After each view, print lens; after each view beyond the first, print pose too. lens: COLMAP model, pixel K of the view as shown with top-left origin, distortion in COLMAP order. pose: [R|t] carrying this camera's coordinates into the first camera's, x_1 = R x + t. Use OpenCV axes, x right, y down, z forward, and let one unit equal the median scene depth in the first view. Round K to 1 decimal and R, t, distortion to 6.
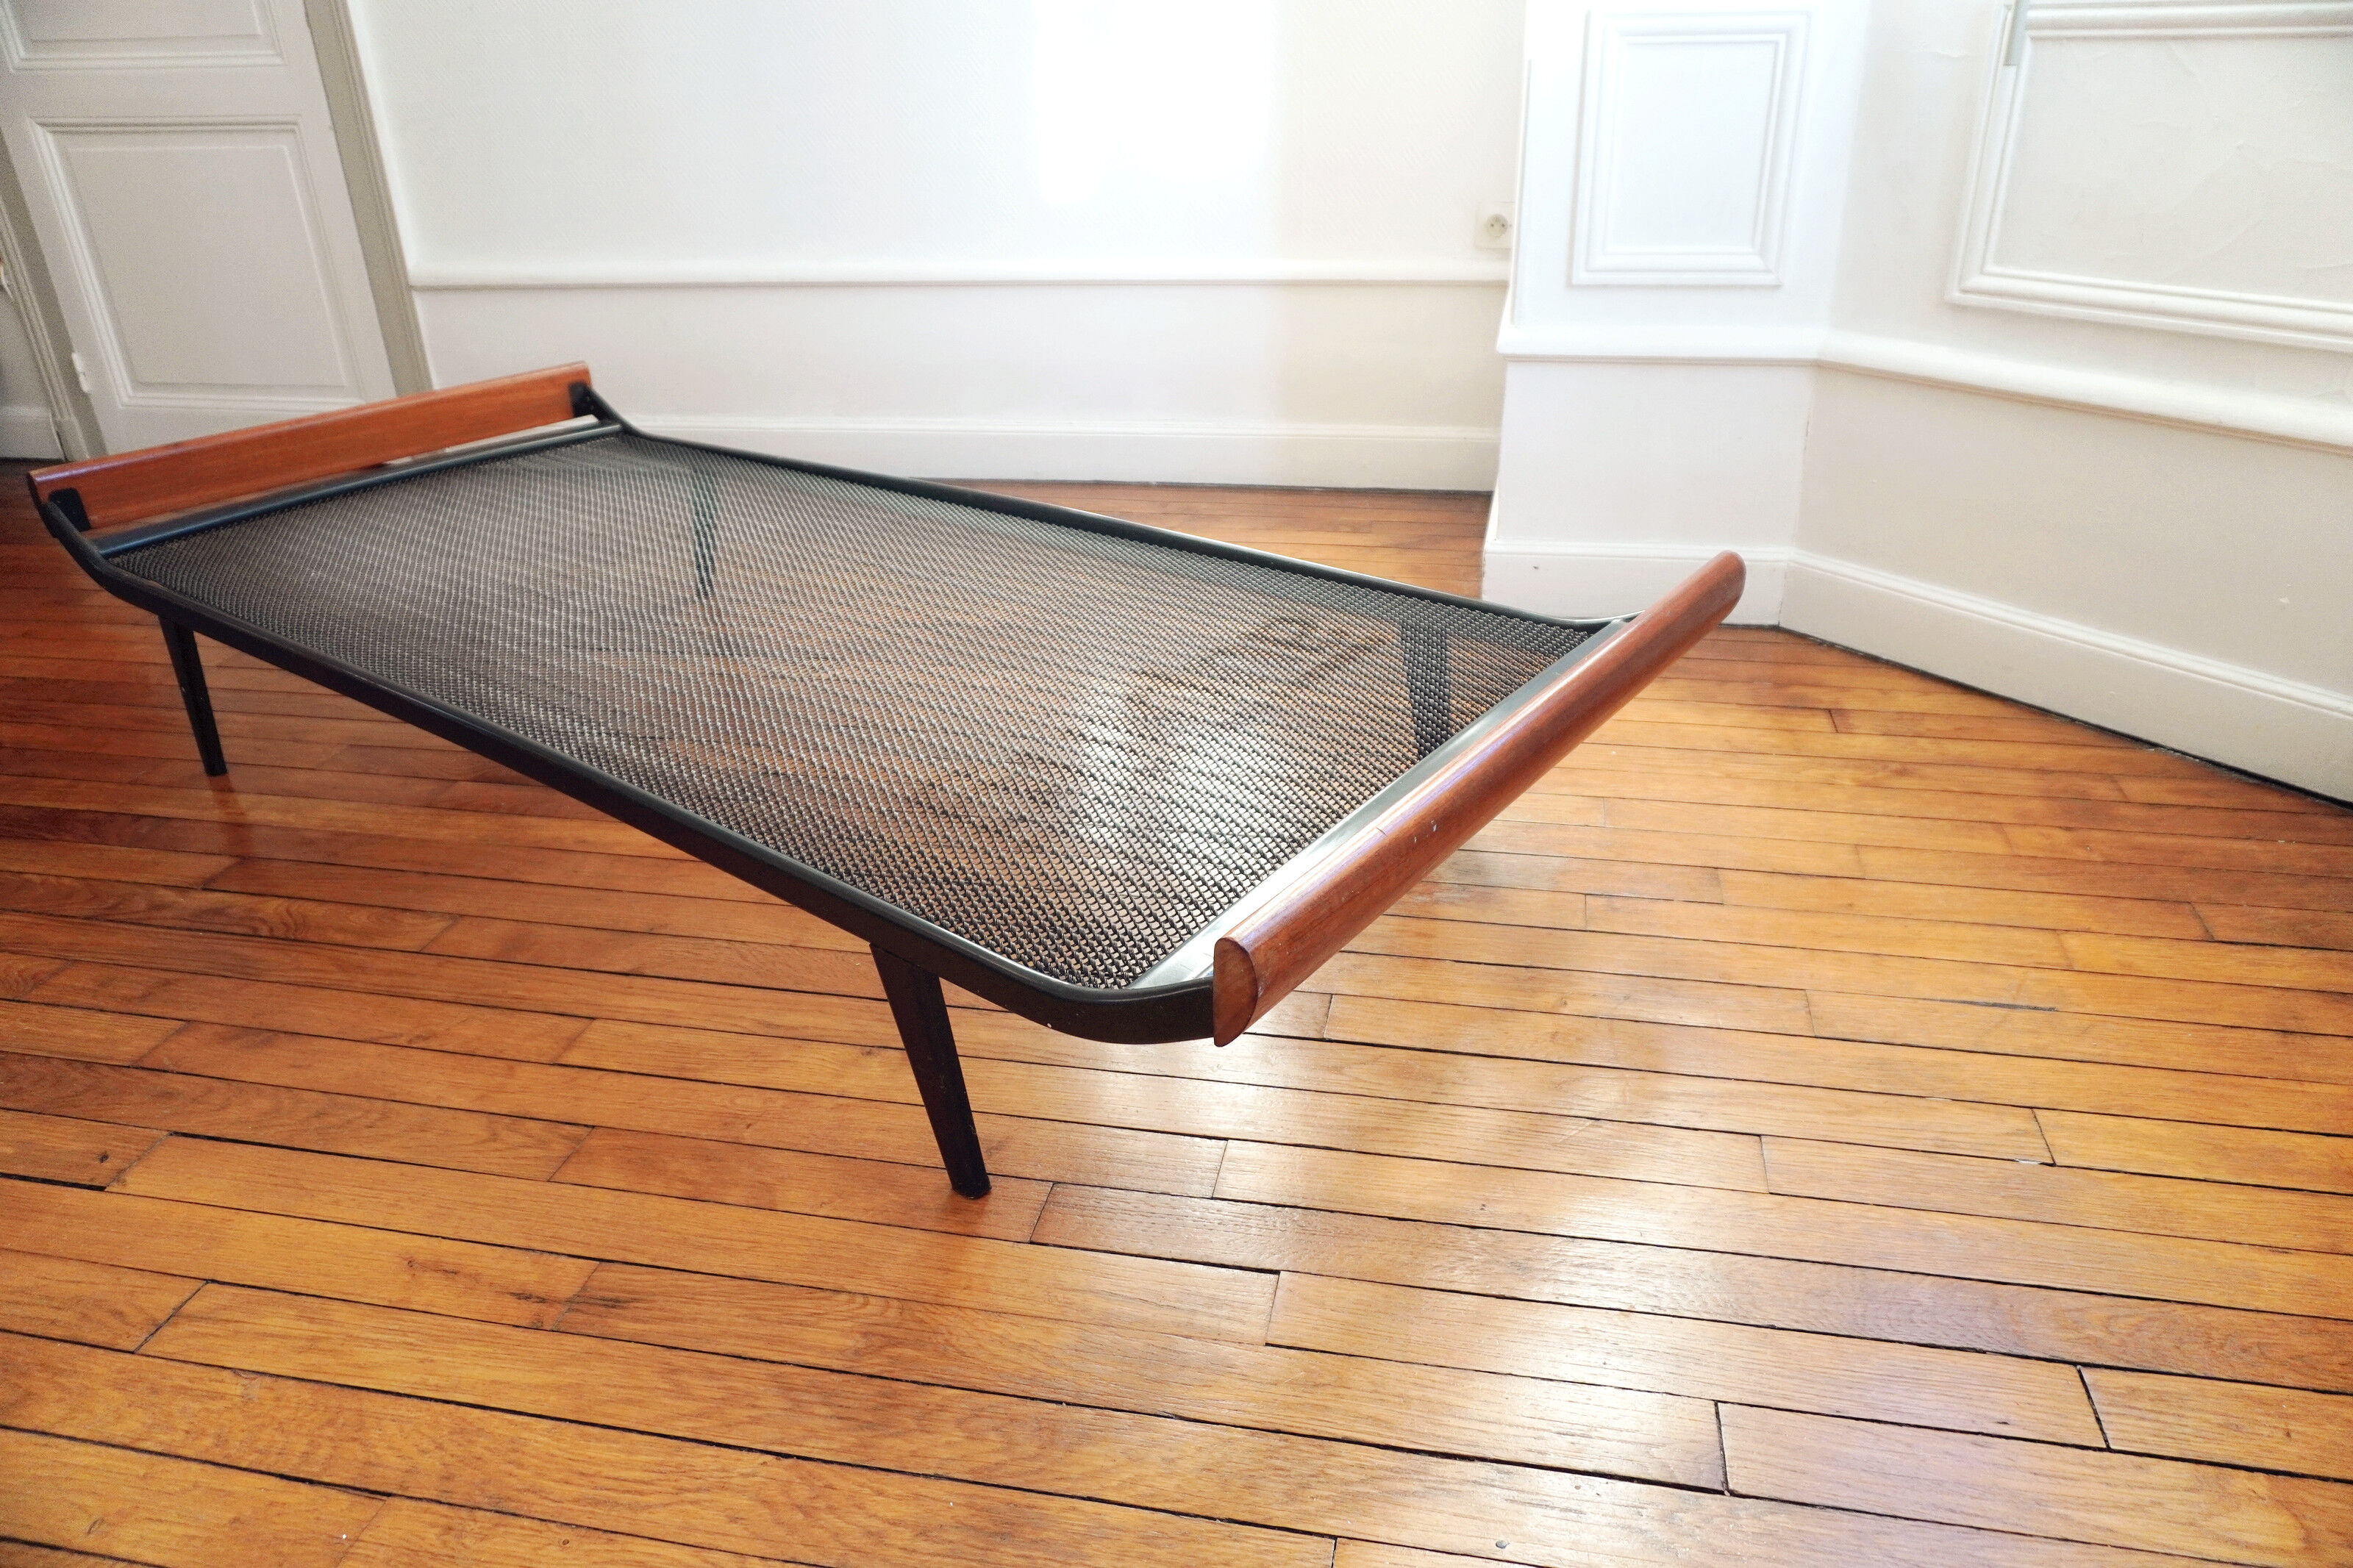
lens RADIAL K [[1569.4, 0, 1167.7], [0, 1569.4, 784.1], [0, 0, 1]] dist [-0.024671, 0.007083]
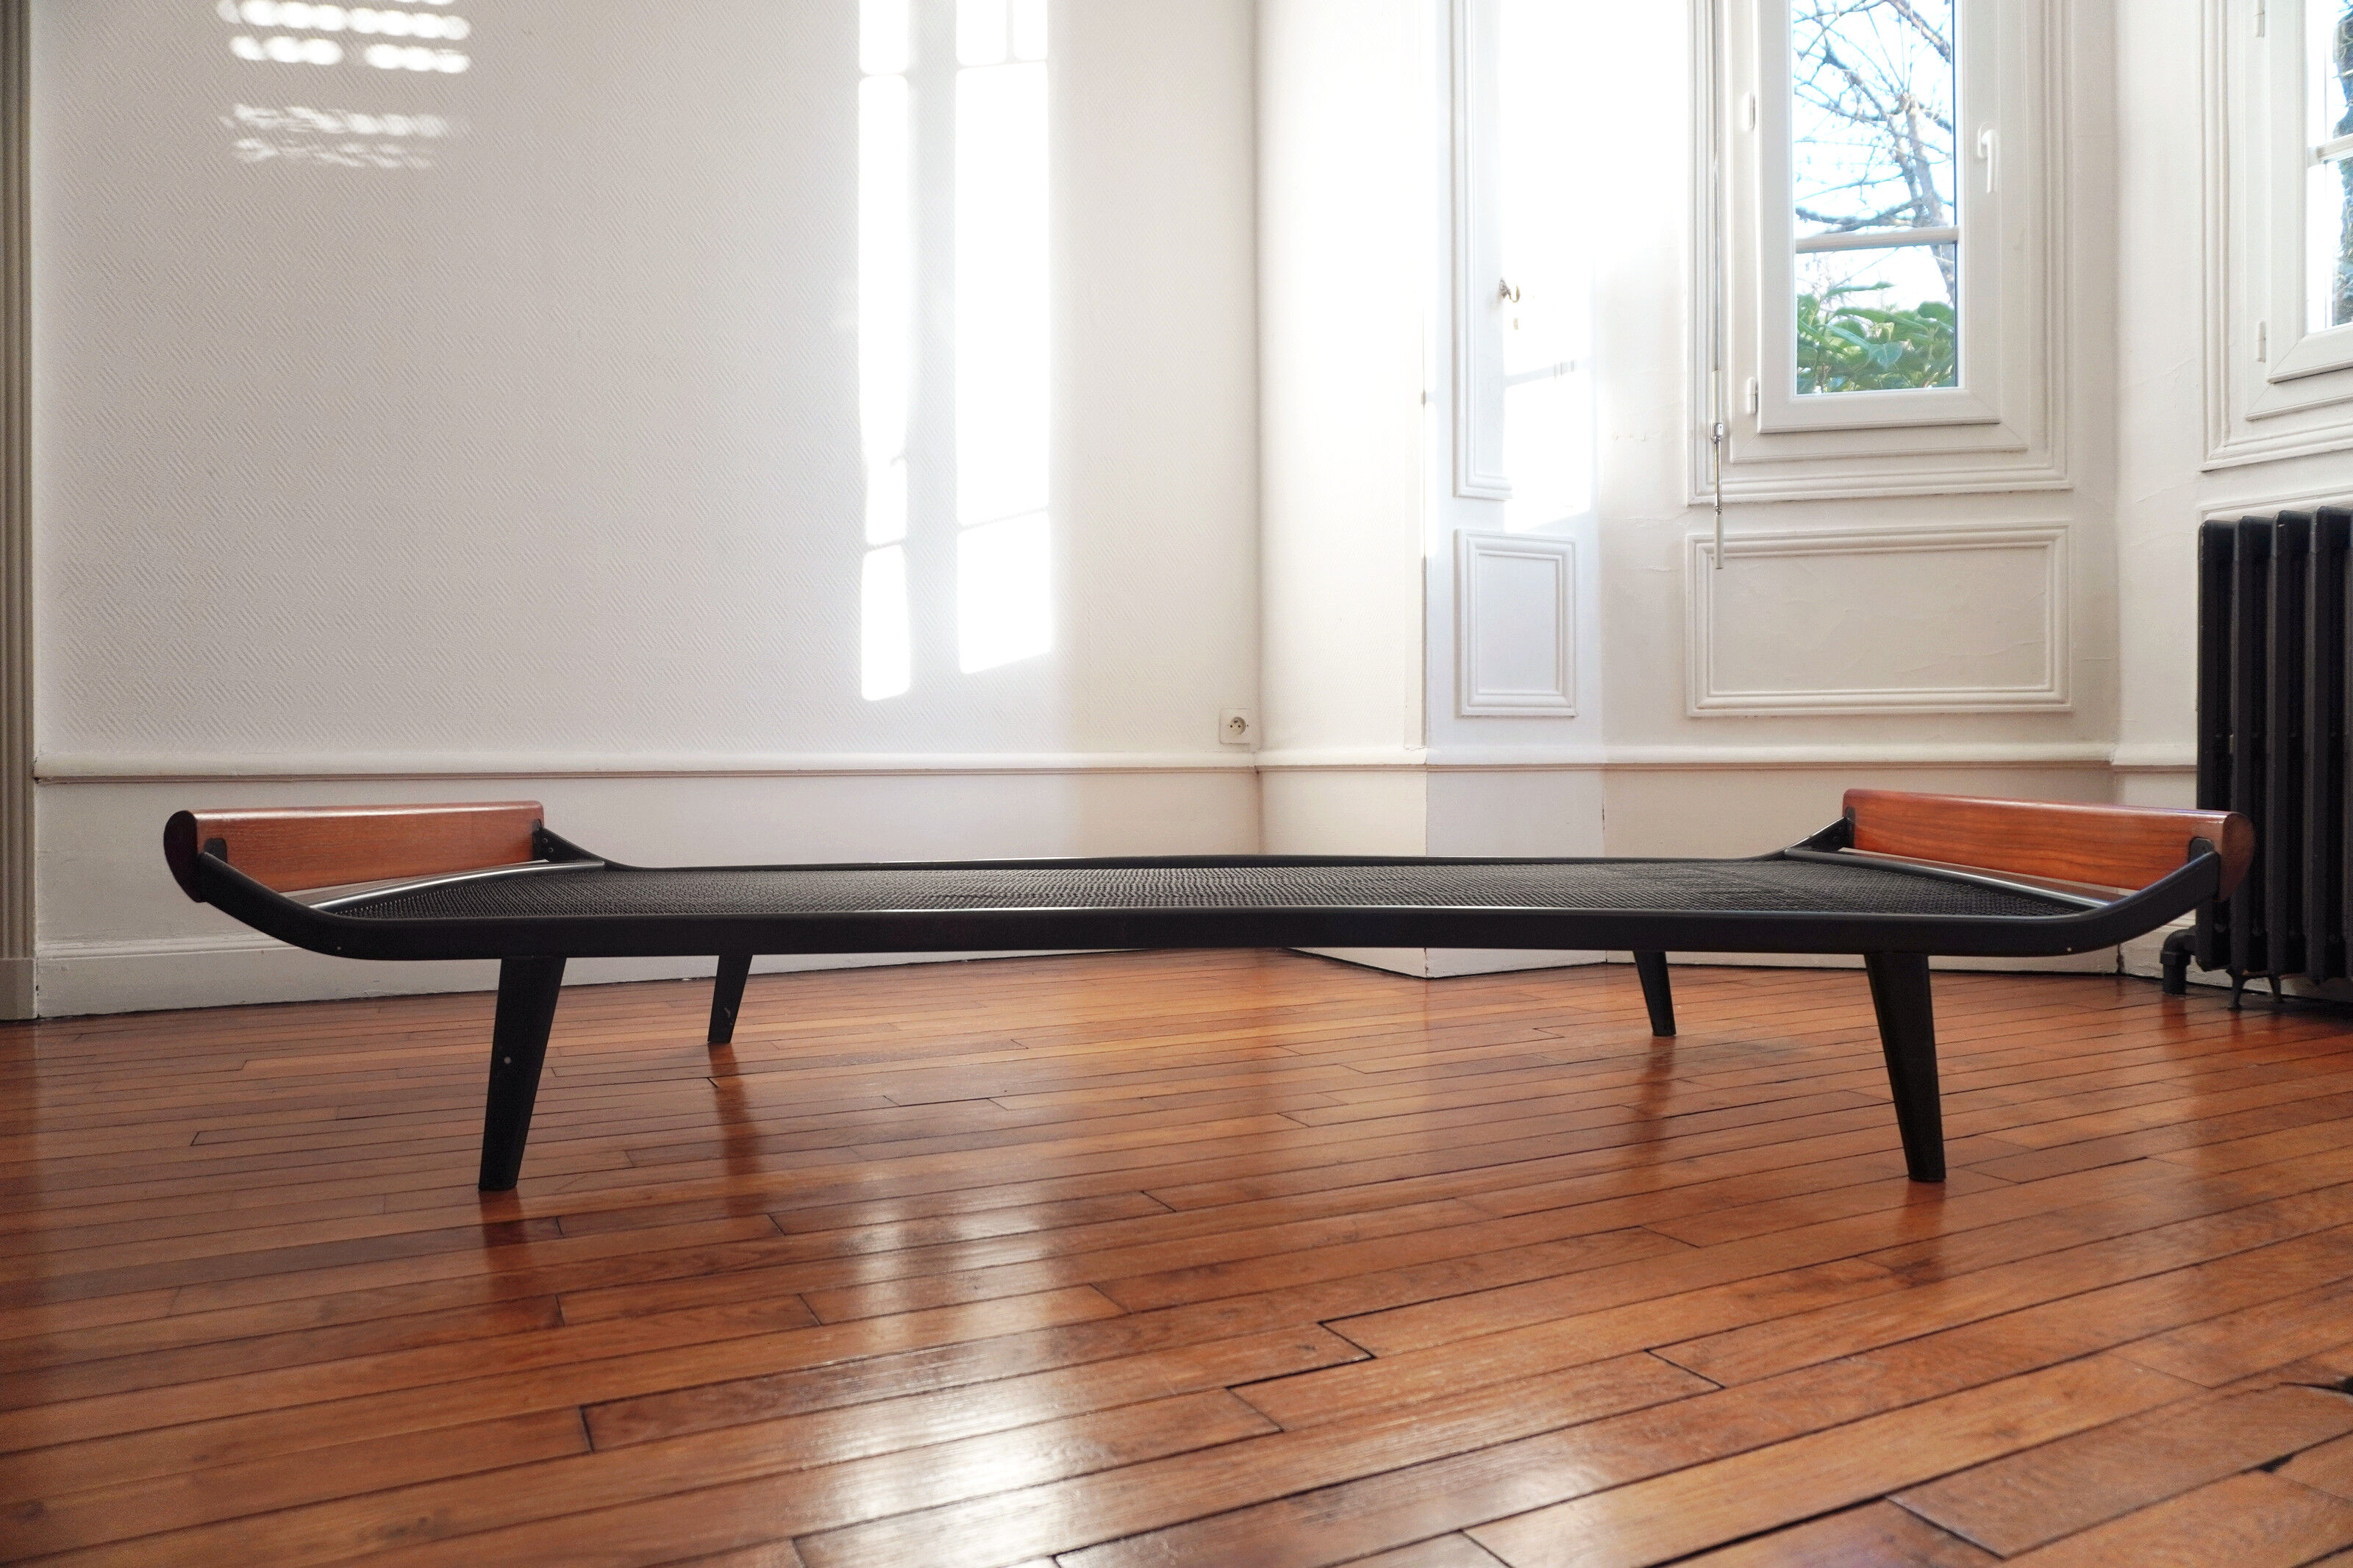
lens RADIAL K [[1569.4, 0, 1183.2], [0, 1569.4, 782.0], [0, 0, 1]] dist [-0.024671, 0.007083]
pose [[0.787409, 0.019435, 0.616124, -0.928912], [0.257355, 0.897864, -0.357223, 0.188279], [-0.560138, 0.439844, 0.701985, 0.254945]]
